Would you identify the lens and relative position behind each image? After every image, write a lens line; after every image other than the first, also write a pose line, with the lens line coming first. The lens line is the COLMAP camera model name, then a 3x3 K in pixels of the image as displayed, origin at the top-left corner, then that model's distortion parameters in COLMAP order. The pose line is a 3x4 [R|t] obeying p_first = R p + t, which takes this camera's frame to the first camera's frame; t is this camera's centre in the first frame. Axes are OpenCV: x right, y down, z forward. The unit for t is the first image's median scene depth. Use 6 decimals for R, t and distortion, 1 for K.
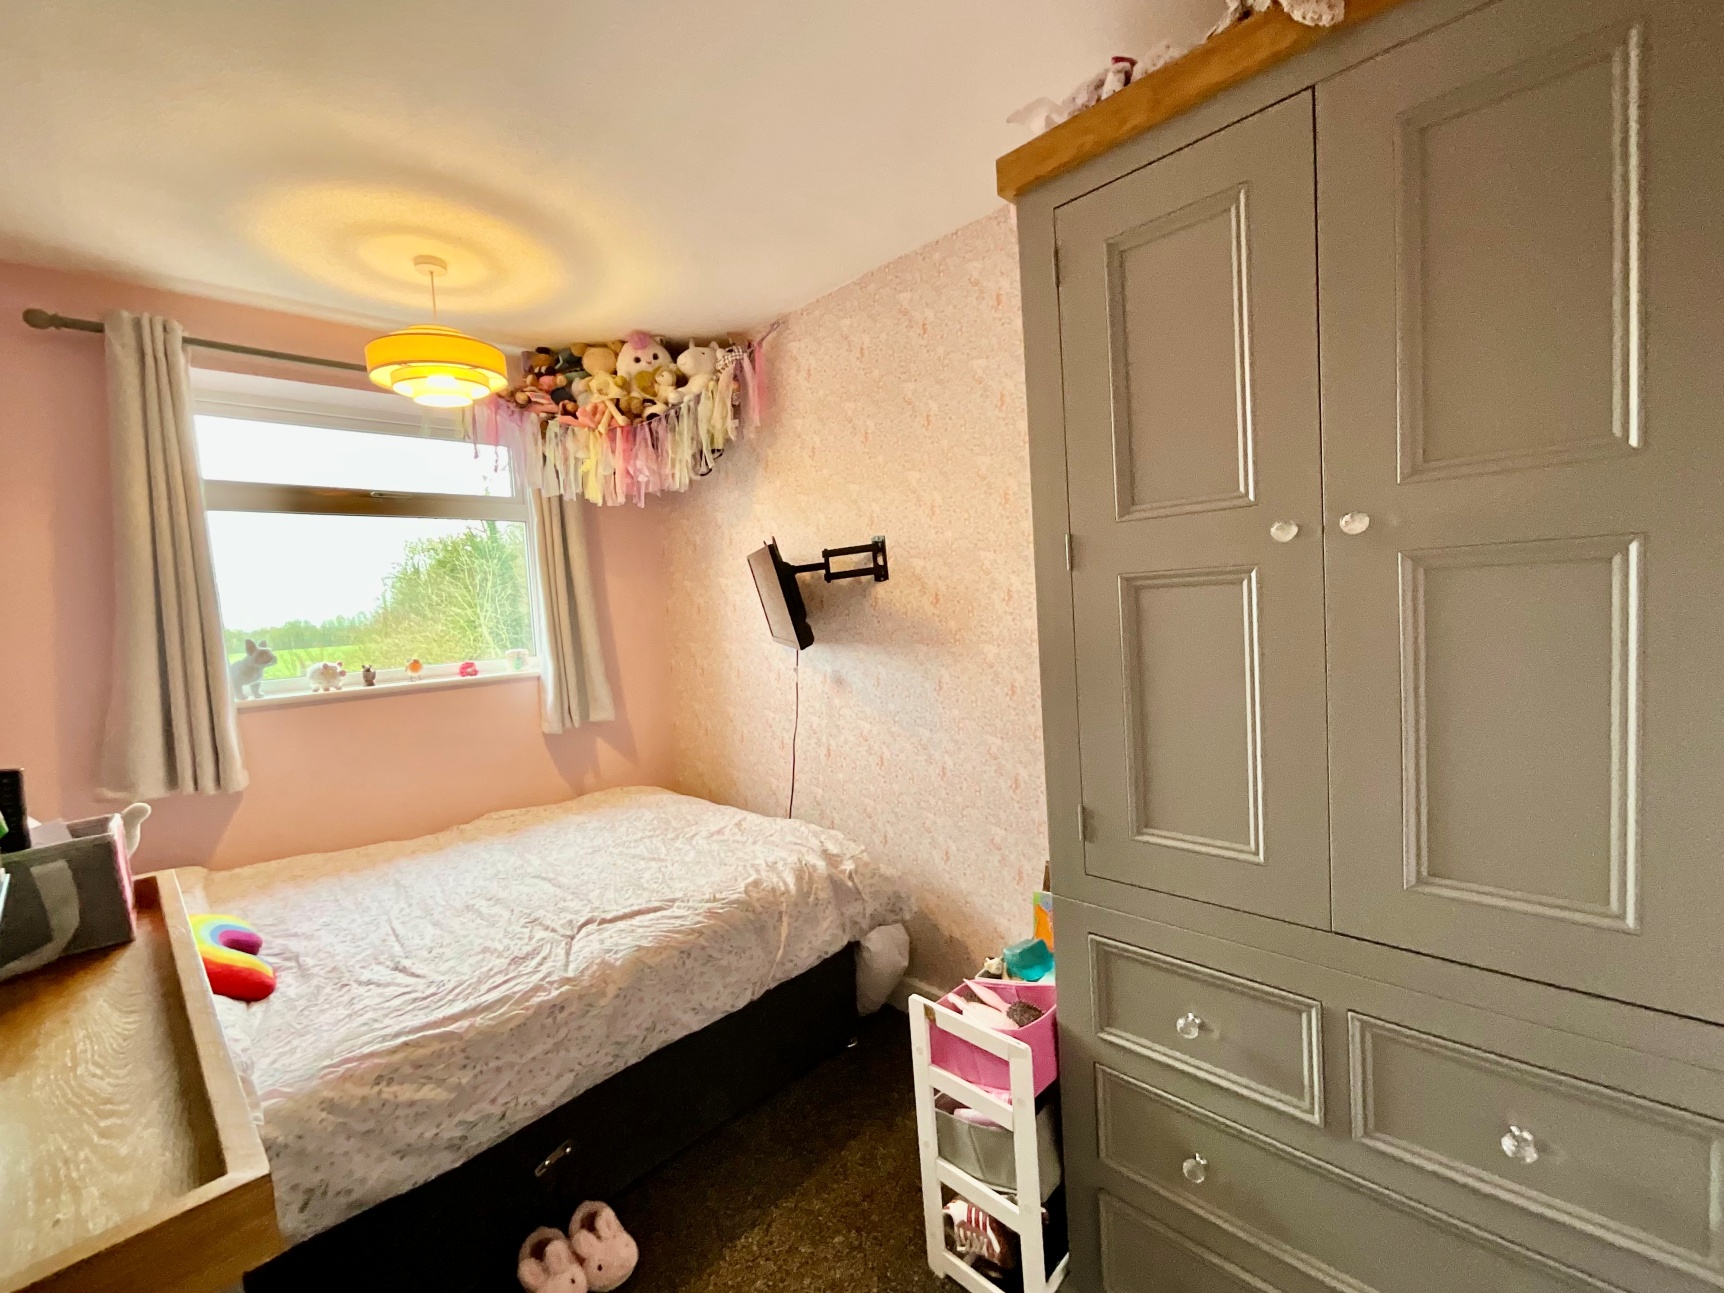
lens RADIAL K [[728.5, 0, 860.4], [0, 728.5, 652.8], [0, 0, 1]] dist [0.002610, 0.000881]
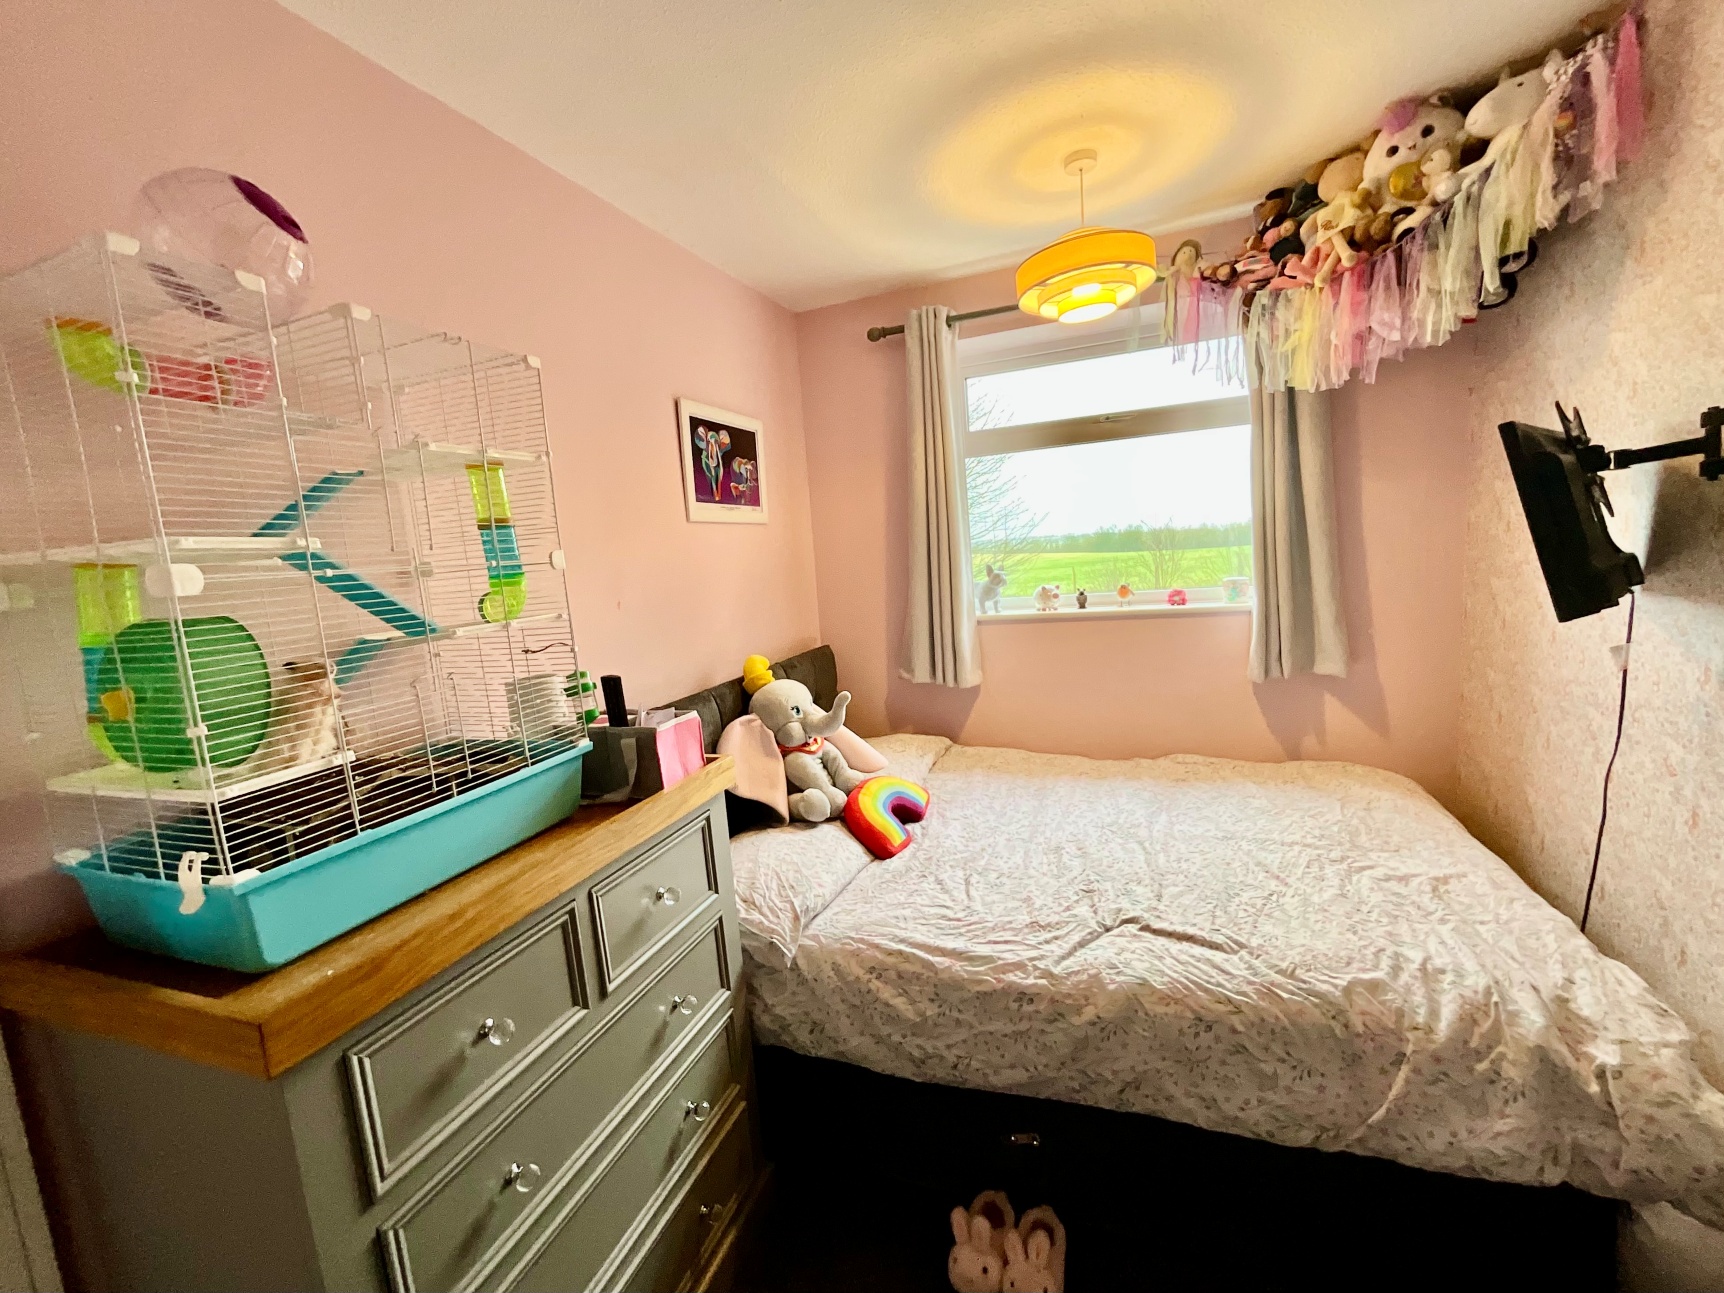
lens RADIAL K [[728.5, 0, 860.4], [0, 728.5, 652.8], [0, 0, 1]] dist [0.002610, 0.000881]
pose [[0.415161, 0.142811, -0.898469, 0.192059], [-0.014340, 0.988506, 0.150497, -0.056829], [0.909635, -0.049597, 0.412437, 0.333134]]
